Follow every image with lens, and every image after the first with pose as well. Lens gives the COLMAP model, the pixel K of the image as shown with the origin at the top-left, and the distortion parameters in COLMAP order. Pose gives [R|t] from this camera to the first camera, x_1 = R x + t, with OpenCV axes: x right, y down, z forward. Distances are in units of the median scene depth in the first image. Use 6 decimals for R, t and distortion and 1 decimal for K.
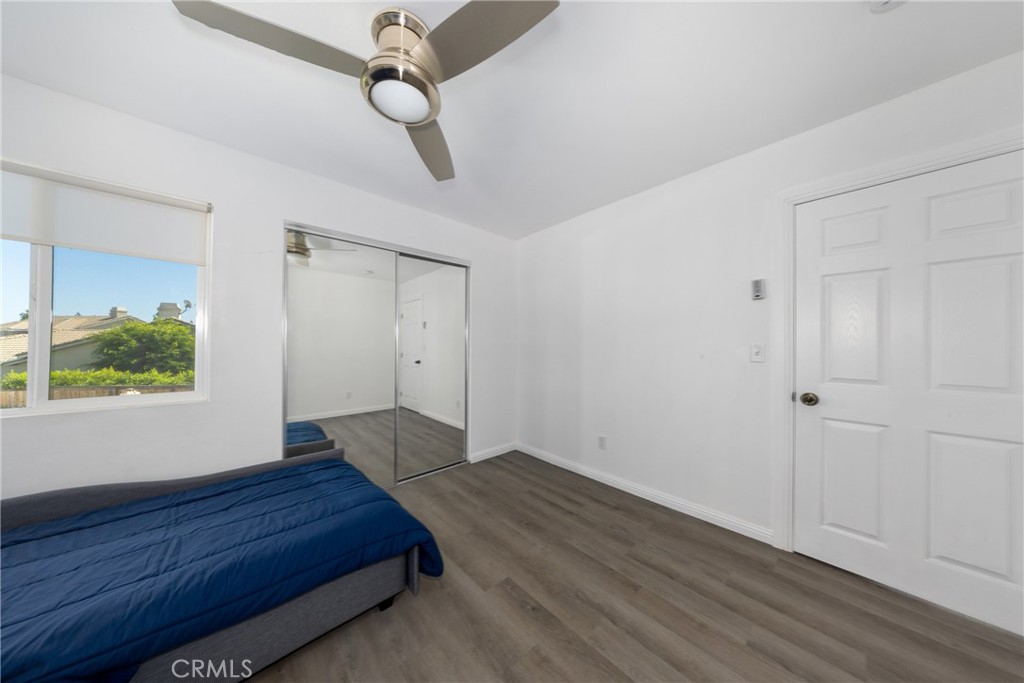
lens RADIAL K [[308.4, 0, 513.8], [0, 308.4, 346.1], [0, 0, 1]] dist [0.000608, -0.000003]
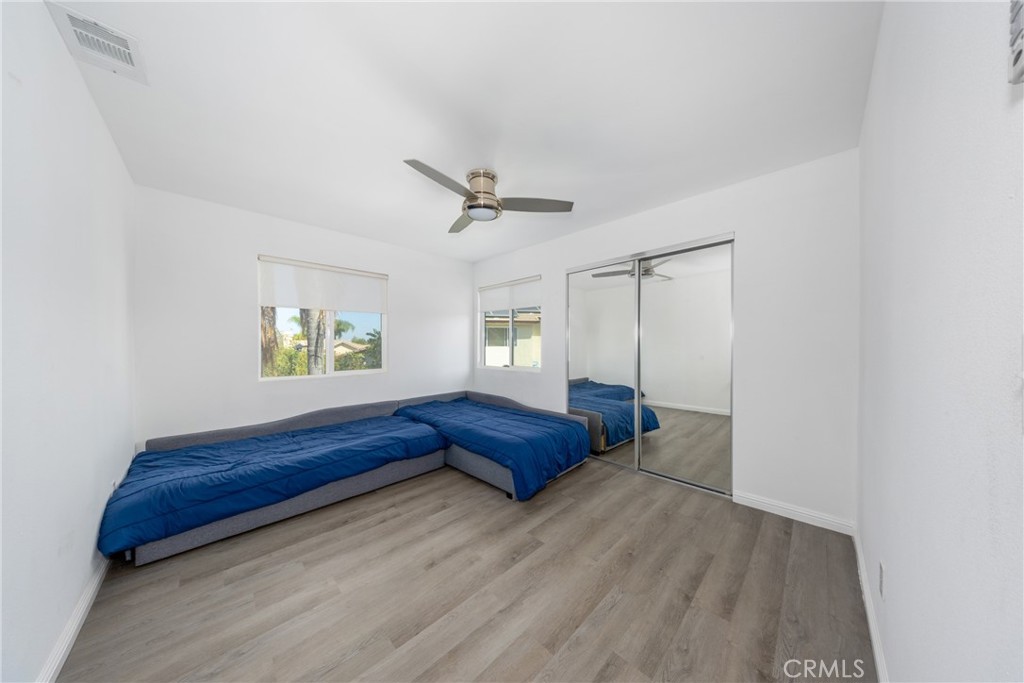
lens RADIAL K [[308.4, 0, 513.8], [0, 308.4, 346.1], [0, 0, 1]] dist [0.000608, -0.000003]
pose [[0.052230, -0.001938, -0.998633, 0.906223], [-0.006055, 0.999979, -0.002257, 0.012042], [0.998617, 0.006164, 0.052217, 0.660046]]
